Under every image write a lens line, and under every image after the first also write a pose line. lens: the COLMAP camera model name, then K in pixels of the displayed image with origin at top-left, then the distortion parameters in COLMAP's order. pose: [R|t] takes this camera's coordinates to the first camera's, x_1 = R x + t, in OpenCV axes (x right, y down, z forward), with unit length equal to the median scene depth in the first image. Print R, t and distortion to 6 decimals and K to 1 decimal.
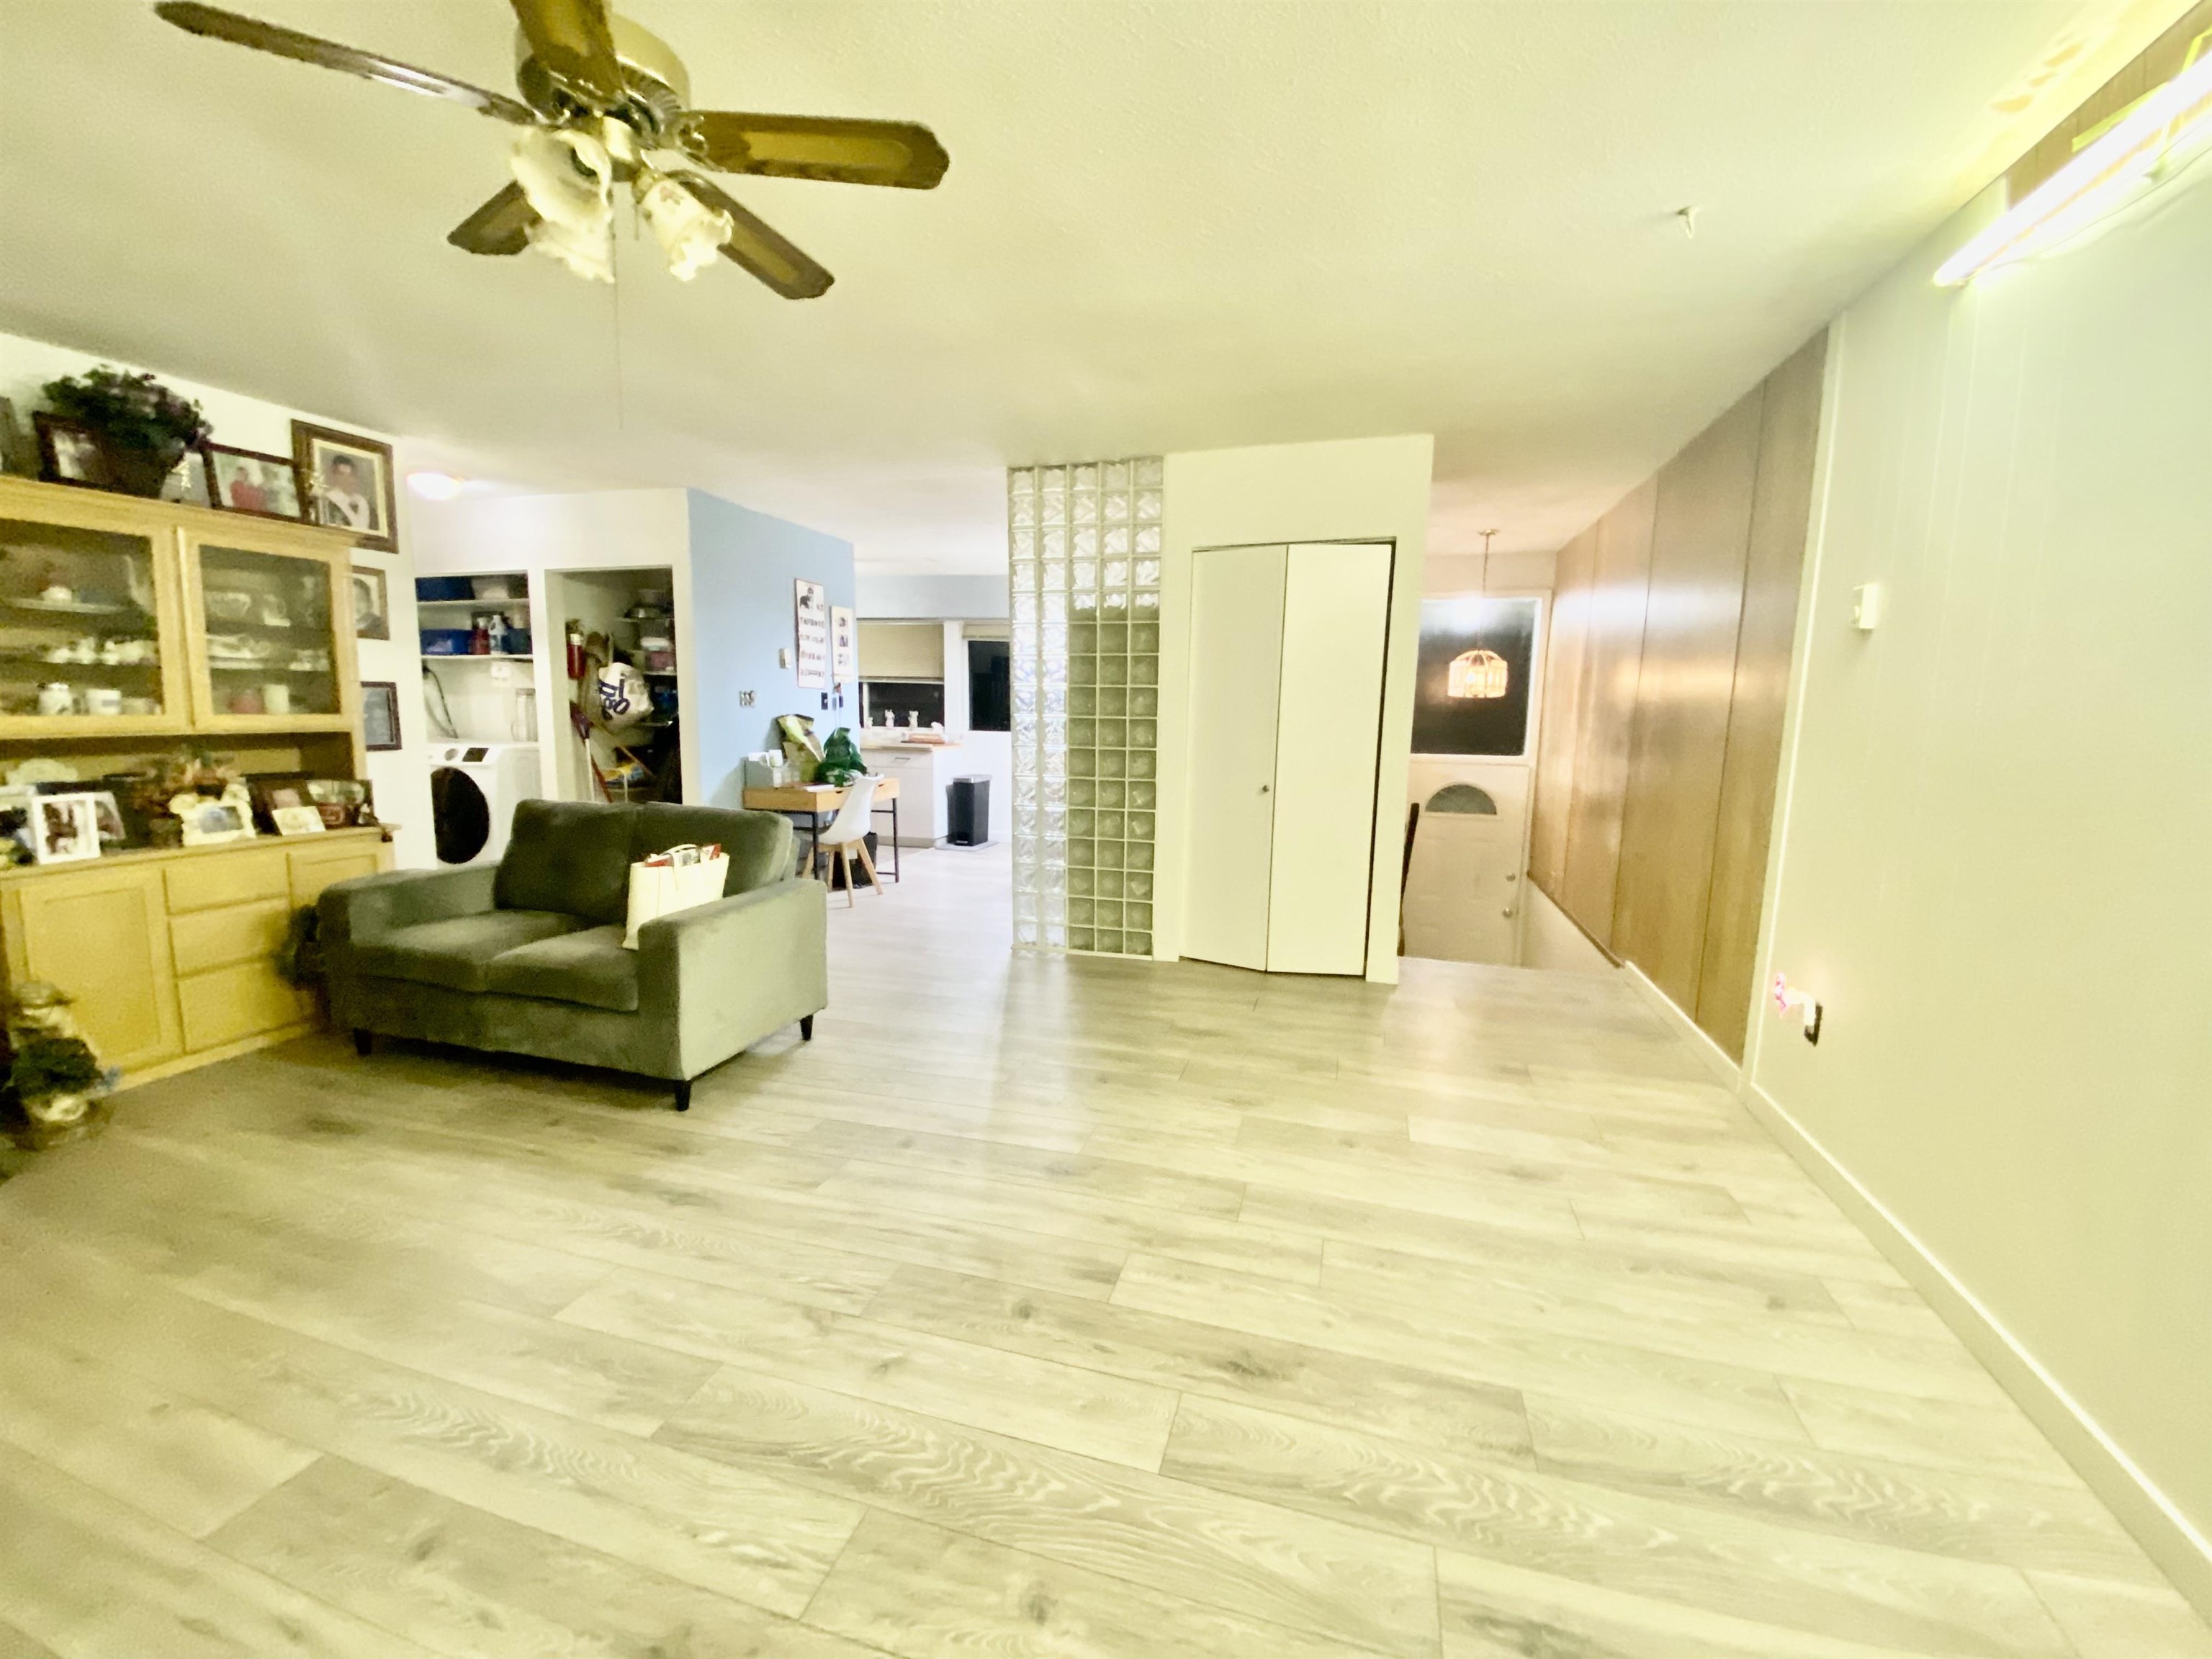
lens RADIAL K [[887.8, 0, 1106.0], [0, 887.8, 829.5], [0, 0, 1]] dist [0.001124, 0.000134]
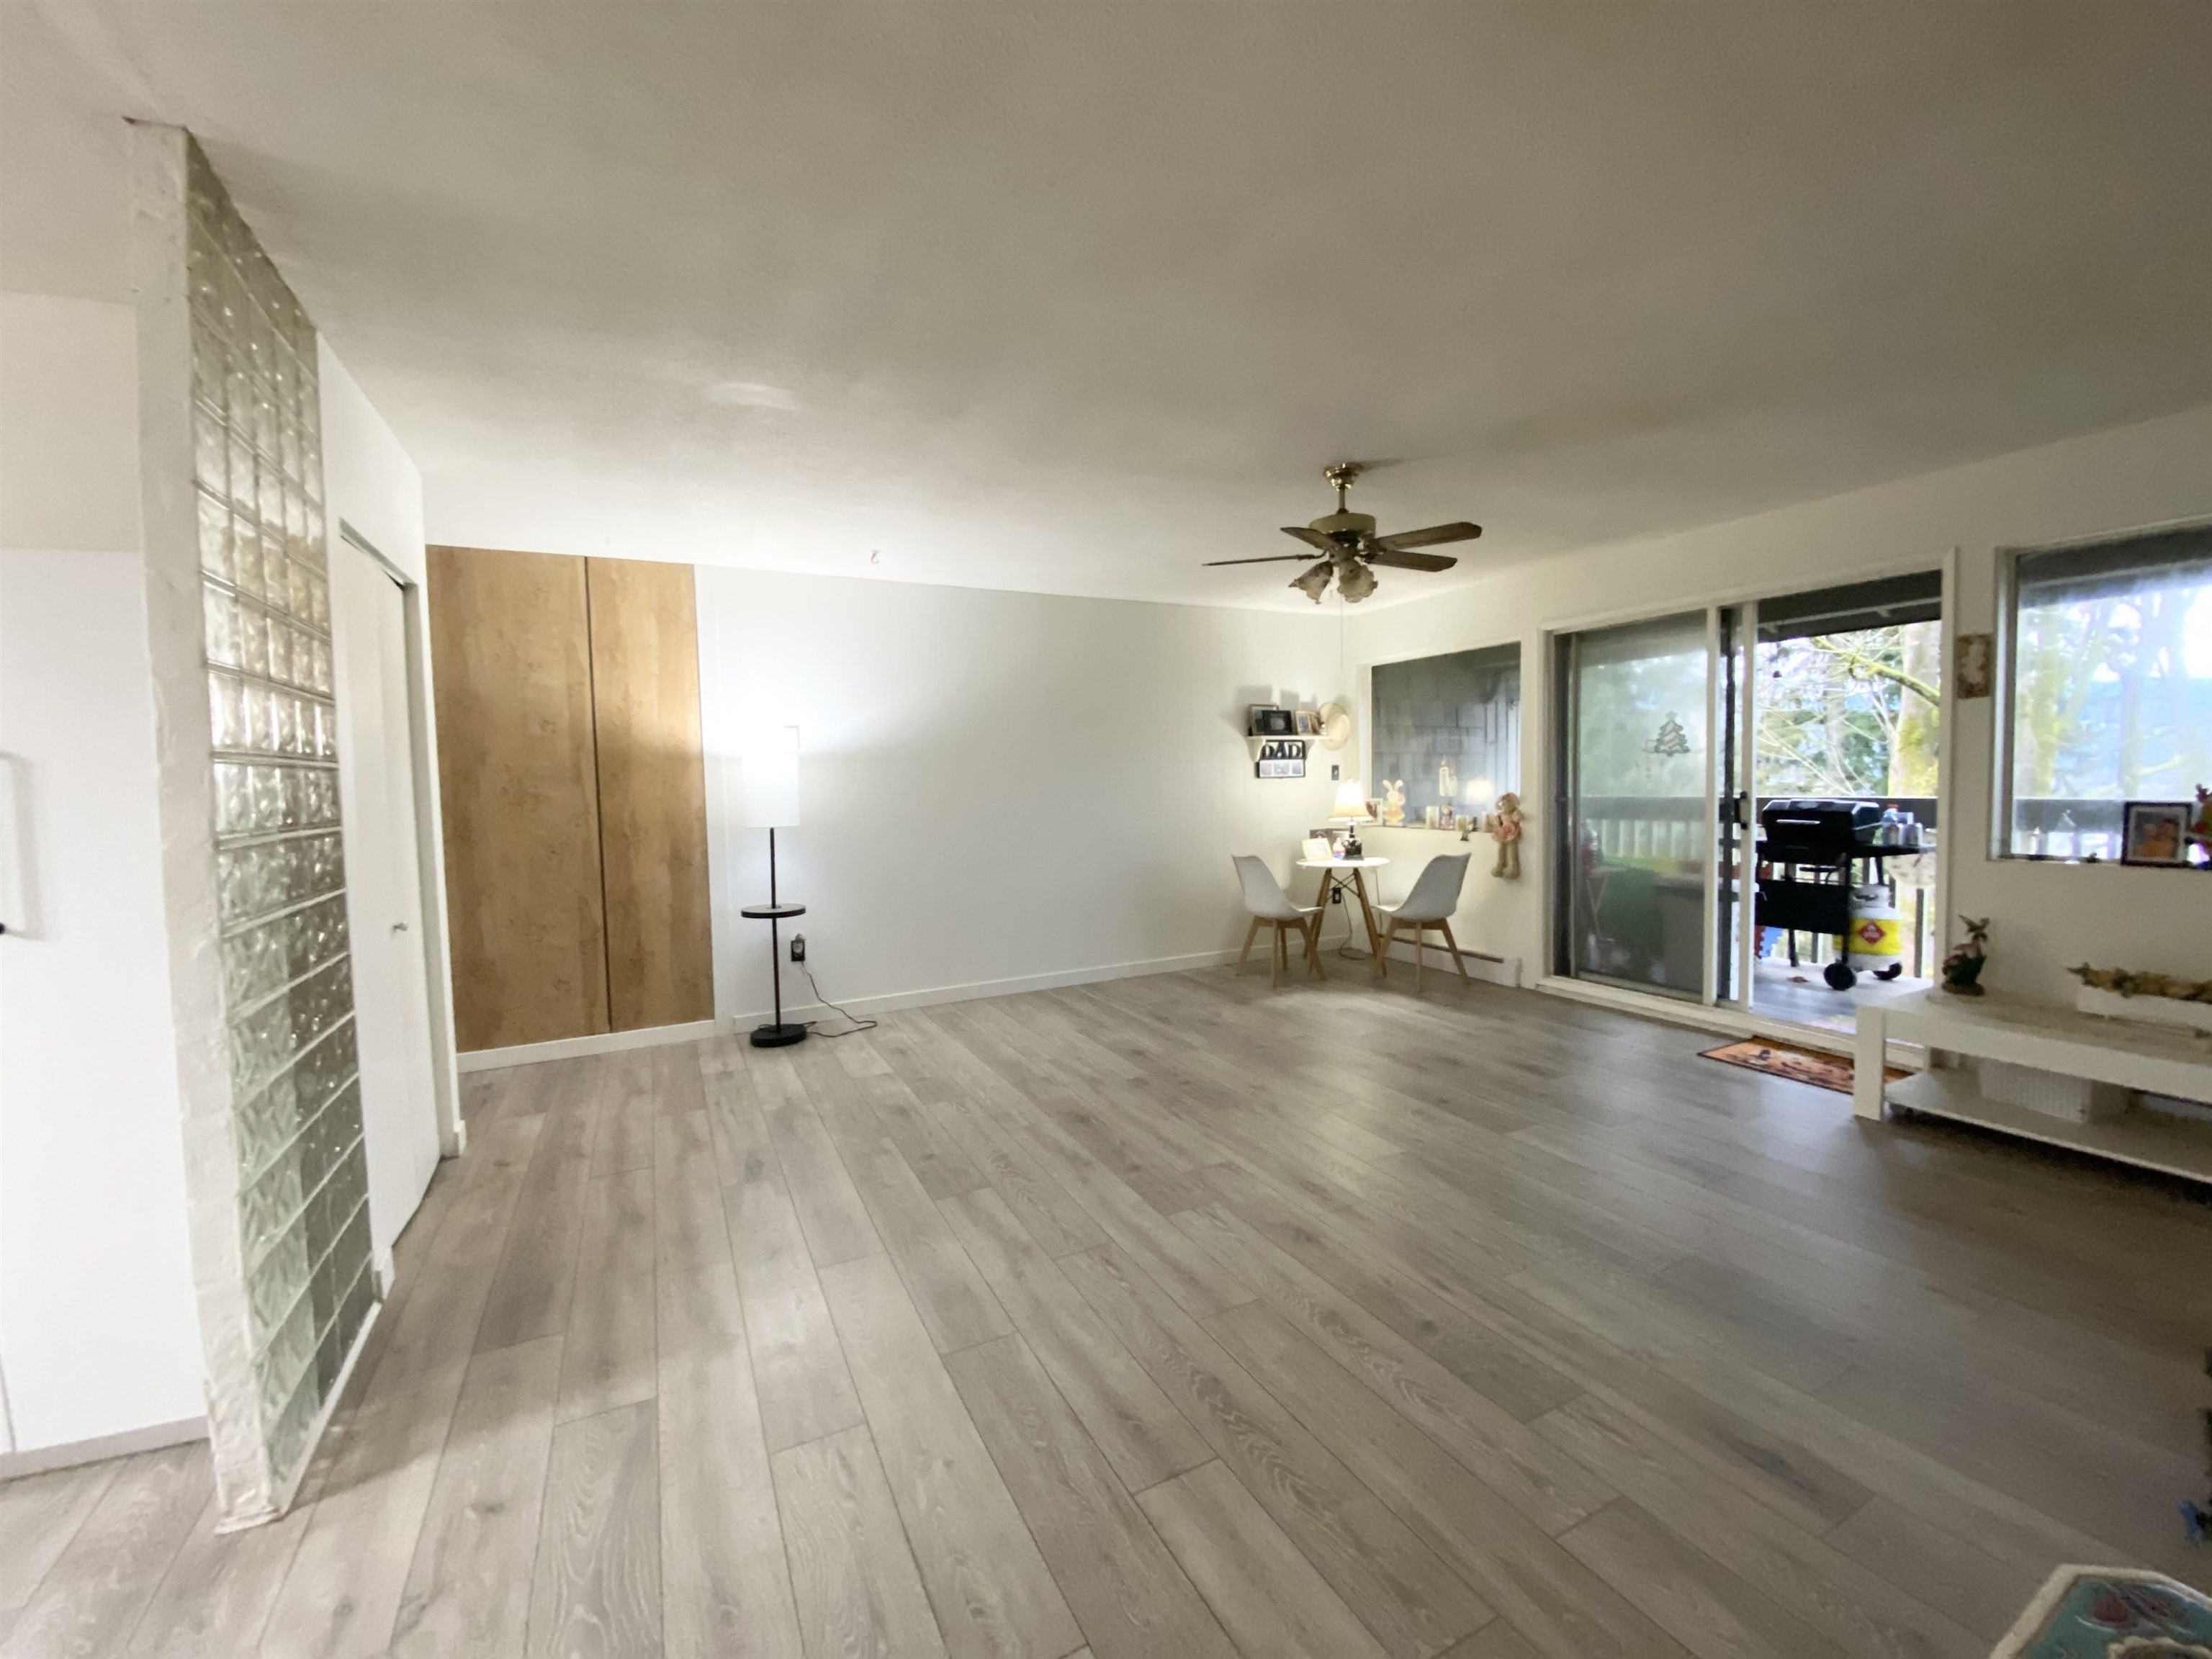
lens RADIAL K [[893.8, 0, 1106.0], [0, 893.8, 829.5], [0, 0, 1]] dist [0.096739, -0.057433]
pose [[-0.686837, -0.039757, 0.725723, -1.238850], [0.113335, 0.980430, 0.160973, -0.323913], [-0.717920, 0.192812, -0.668890, 2.068154]]
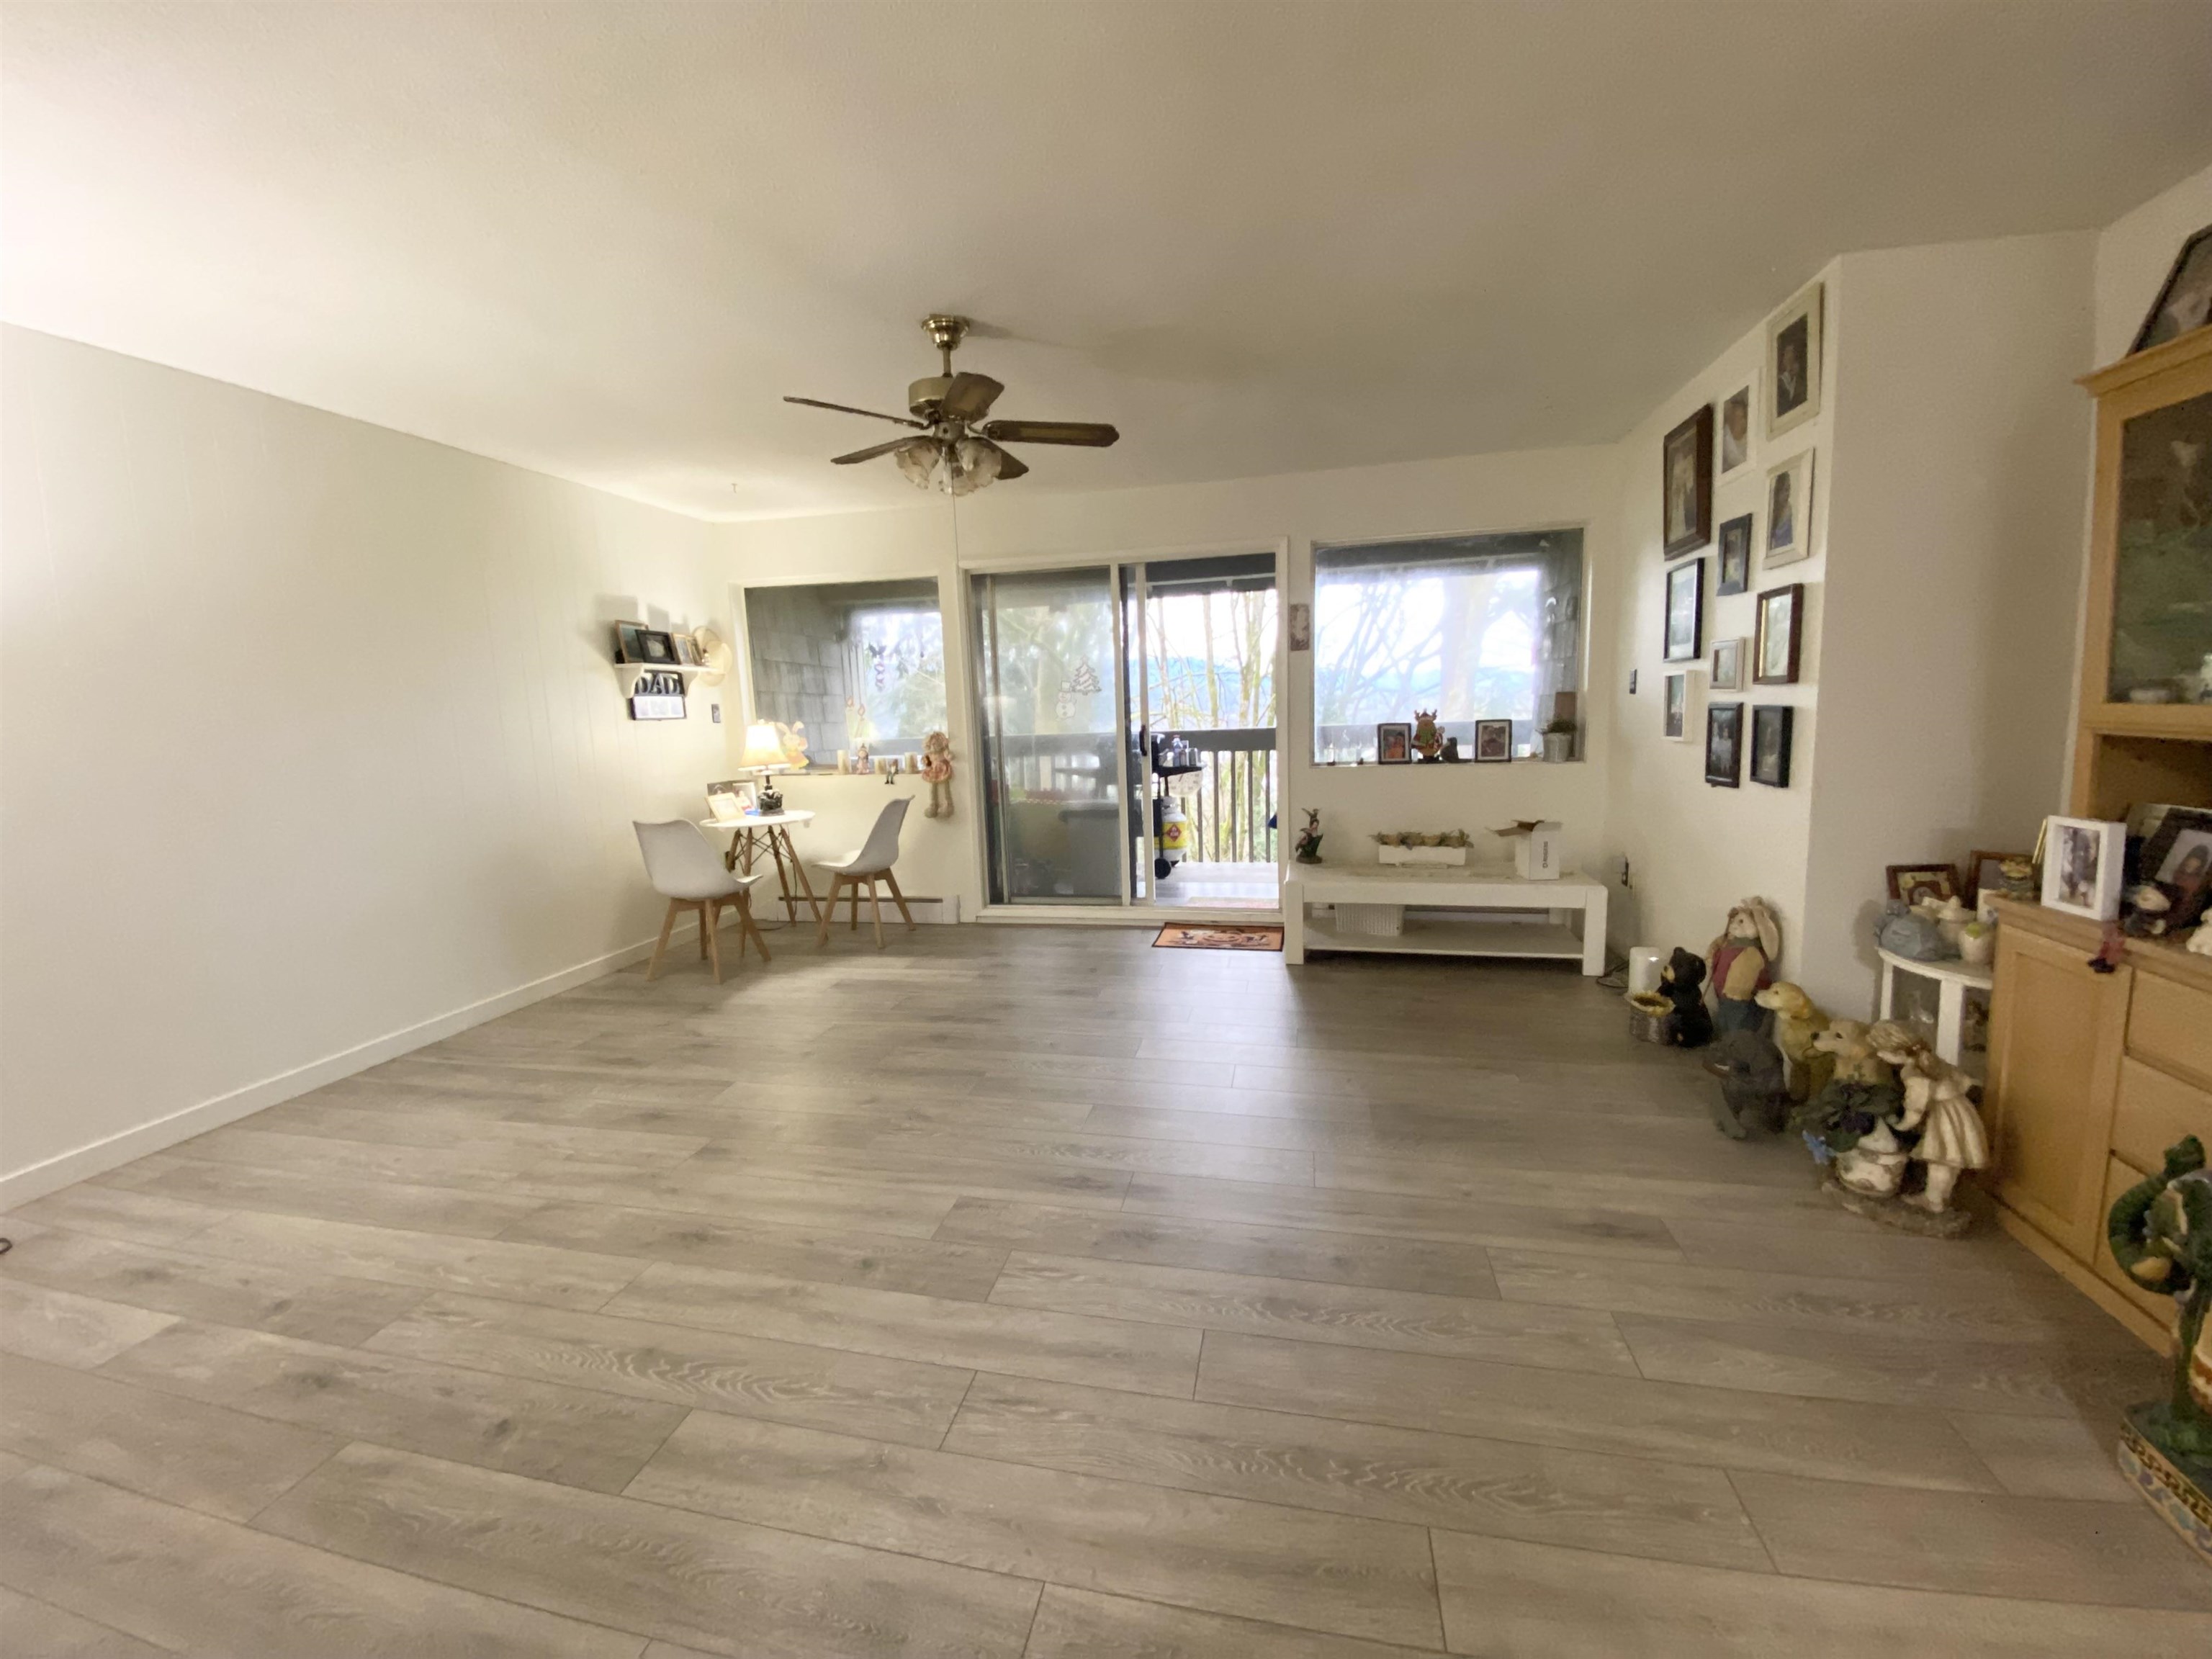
lens RADIAL K [[896.2, 0, 1106.0], [0, 896.2, 829.5], [0, 0, 1]] dist [0.047787, -0.035326]
pose [[-0.997775, 0.027892, -0.060564, -0.481388], [0.010609, 0.963139, 0.268793, -0.290621], [0.065829, 0.267553, -0.961292, 2.030761]]
